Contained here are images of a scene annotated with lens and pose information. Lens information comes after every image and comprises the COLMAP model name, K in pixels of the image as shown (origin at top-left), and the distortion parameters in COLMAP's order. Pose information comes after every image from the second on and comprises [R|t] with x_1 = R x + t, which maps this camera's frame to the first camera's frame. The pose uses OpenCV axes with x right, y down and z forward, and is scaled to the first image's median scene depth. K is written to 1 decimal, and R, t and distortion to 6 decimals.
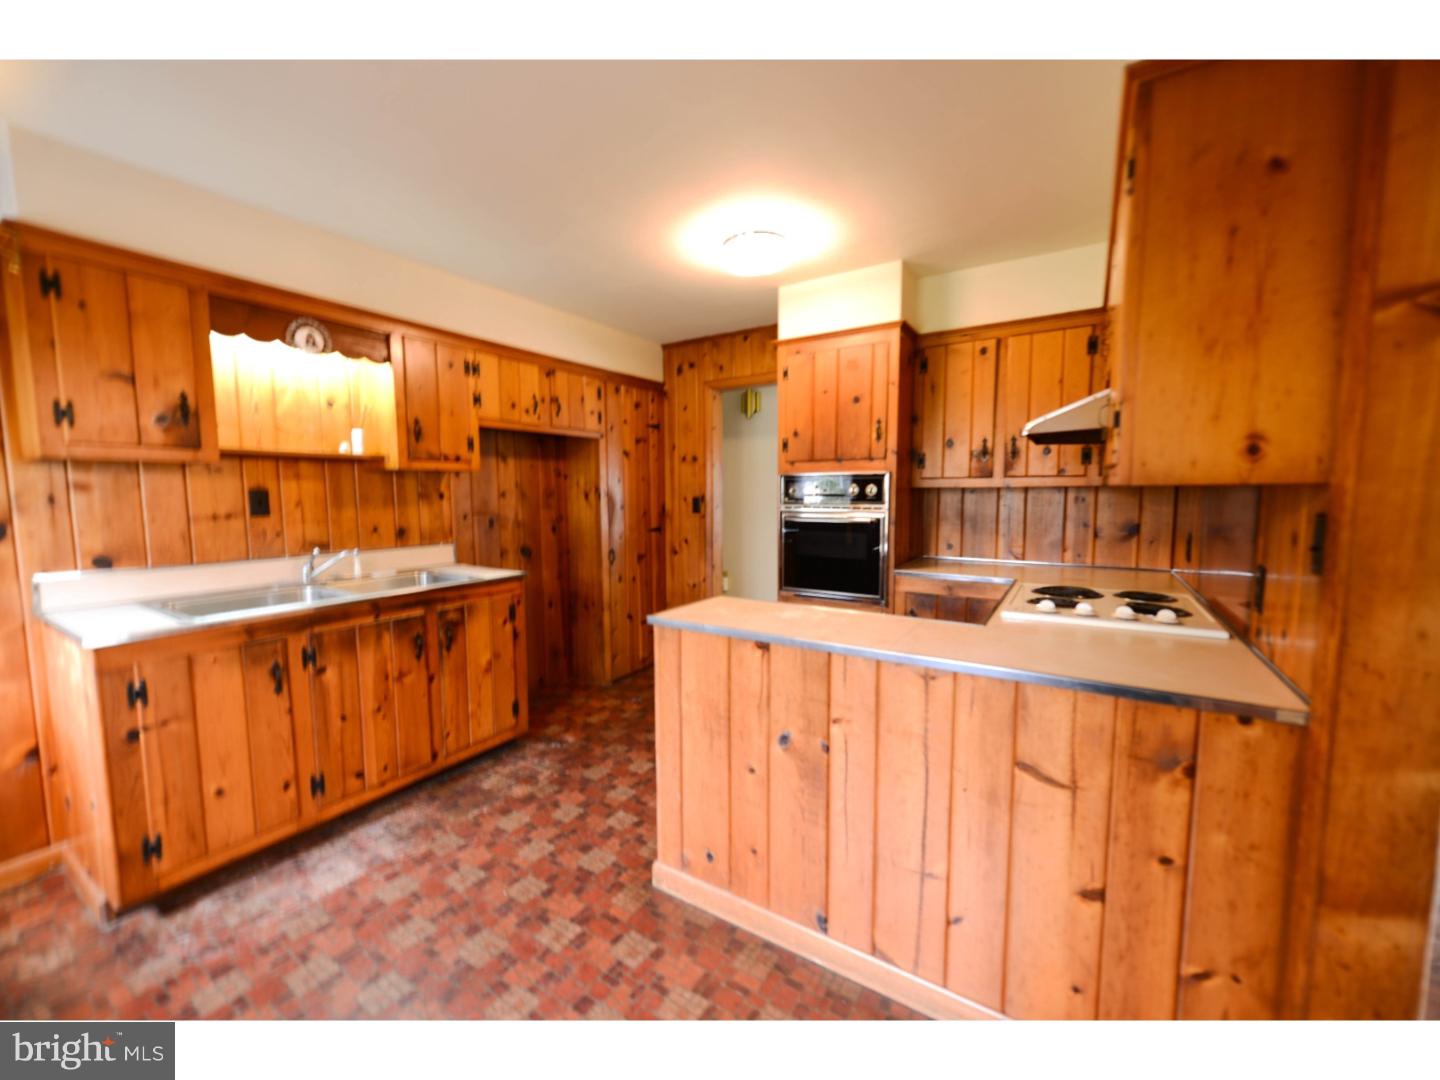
lens RADIAL K [[565.3, 0, 717.0], [0, 565.3, 539.5], [0, 0, 1]] dist [0.009368, 0.000037]
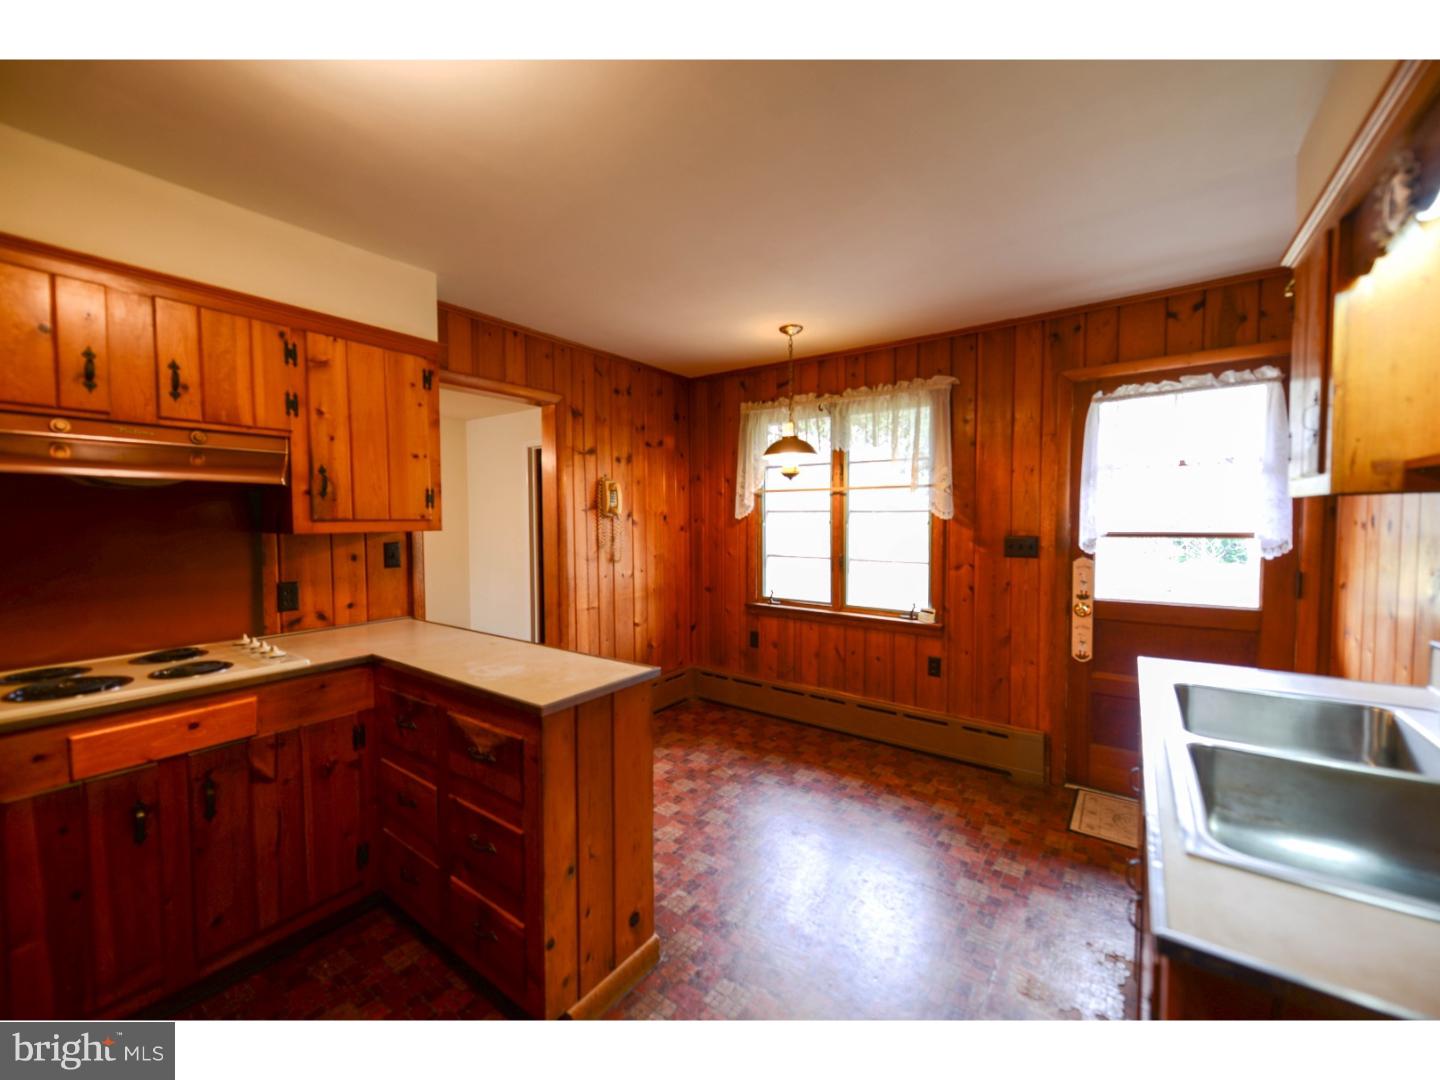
lens RADIAL K [[565.3, 0, 717.0], [0, 565.3, 539.5], [0, 0, 1]] dist [0.009368, 0.000037]
pose [[-0.997603, 0.008295, 0.068703, -0.329450], [0.016892, 0.991949, 0.125510, -0.191495], [-0.067109, 0.126370, -0.989711, 1.863164]]
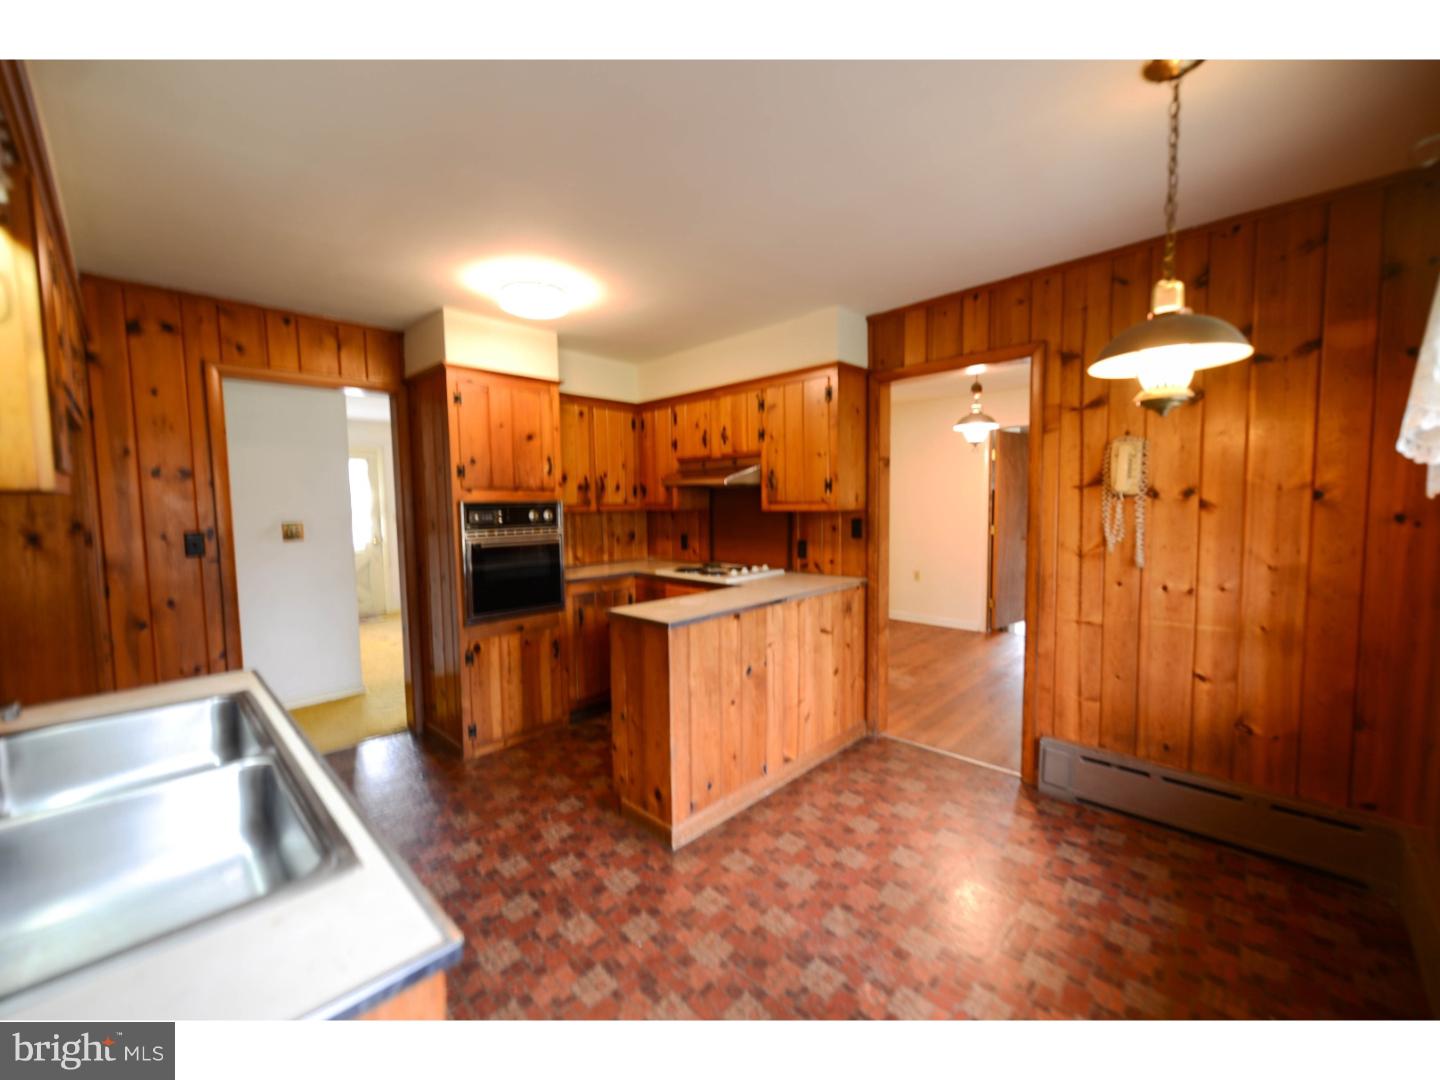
lens RADIAL K [[565.3, 0, 717.0], [0, 565.3, 539.5], [0, 0, 1]] dist [0.009368, 0.000037]
pose [[0.209681, -0.062068, 0.975798, -1.270629], [0.098508, 0.994246, 0.042074, -0.081282], [-0.972795, 0.087301, 0.214589, 0.629814]]
